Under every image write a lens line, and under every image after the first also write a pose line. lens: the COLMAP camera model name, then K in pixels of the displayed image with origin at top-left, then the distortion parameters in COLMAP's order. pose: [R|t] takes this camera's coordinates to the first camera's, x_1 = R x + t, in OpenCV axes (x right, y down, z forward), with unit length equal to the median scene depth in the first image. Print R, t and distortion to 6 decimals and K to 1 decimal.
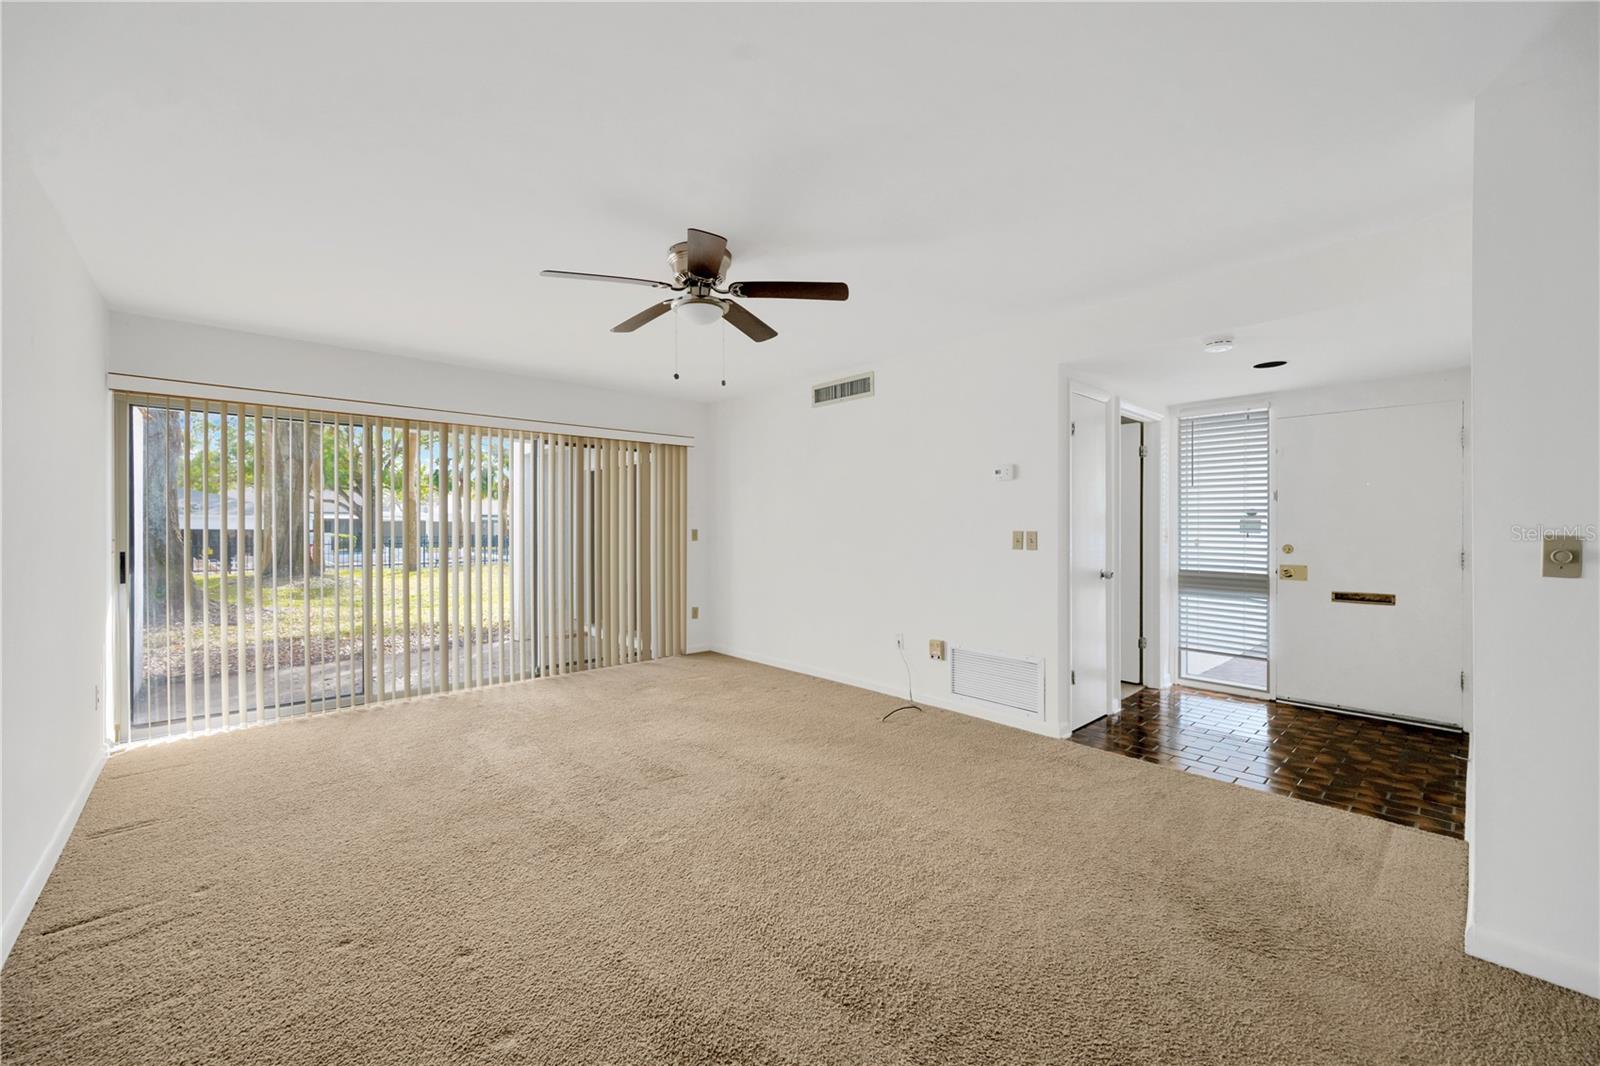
lens RADIAL K [[629.5, 0, 804.2], [0, 629.5, 531.6], [0, 0, 1]] dist [-0.002527, -0.000402]
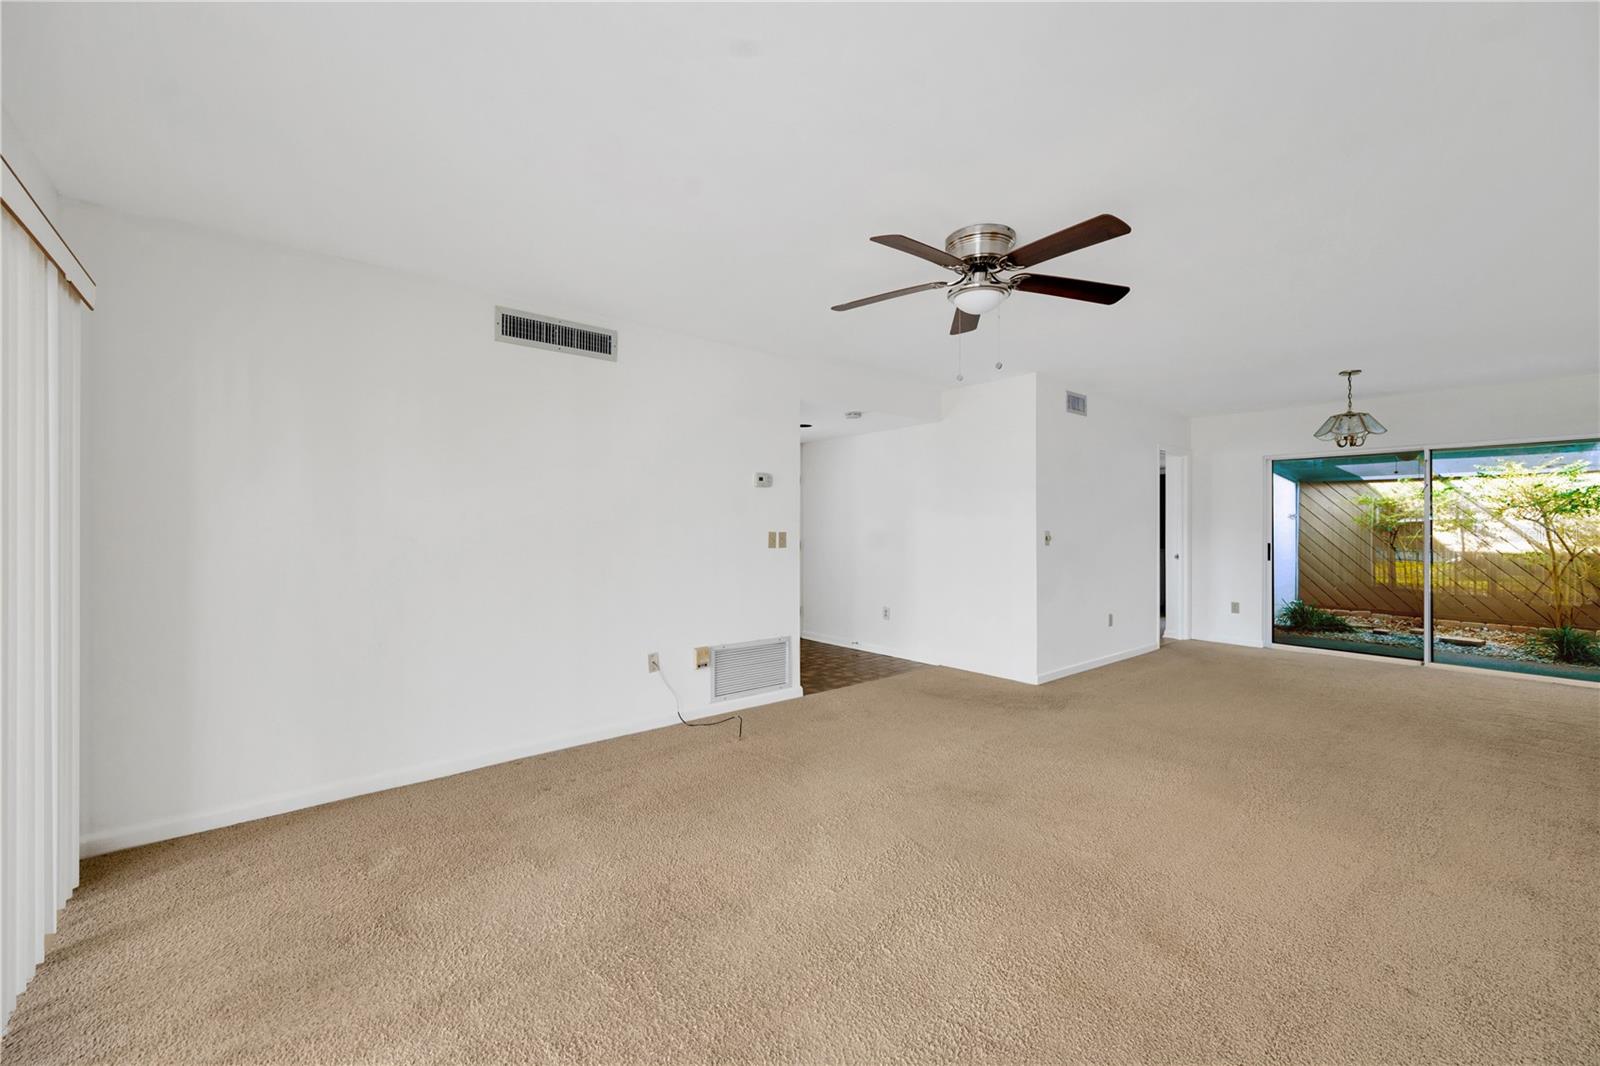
lens RADIAL K [[634.7, 0, 808.5], [0, 634.7, 526.9], [0, 0, 1]] dist [0.000348, 0.000423]
pose [[0.035393, -0.000880, 0.999373, -0.612570], [0.007994, 0.999968, 0.000598, -0.007977], [-0.999341, 0.007968, 0.035399, 0.666000]]
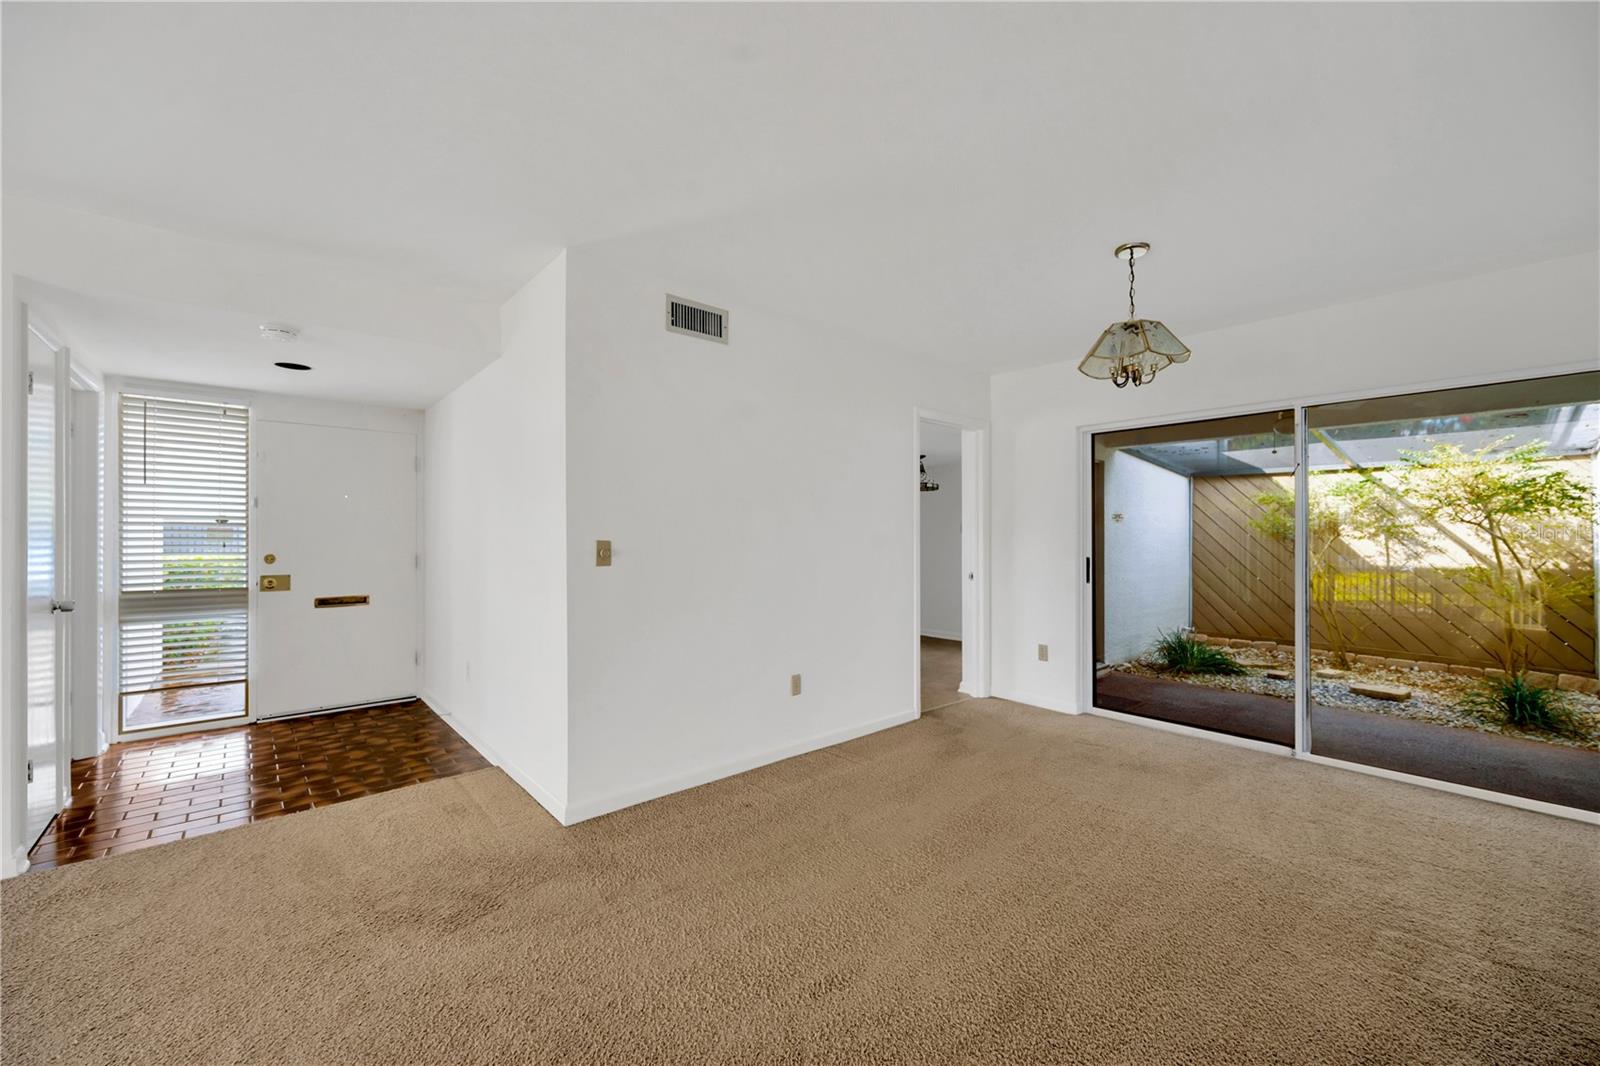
lens RADIAL K [[629.5, 0, 804.2], [0, 629.5, 531.6], [0, 0, 1]] dist [-0.002527, -0.000402]
pose [[0.015924, 0.005420, 0.999859, -0.209371], [0.009166, 0.999942, -0.005566, -0.000966], [-0.999831, 0.009253, 0.015873, 0.212334]]
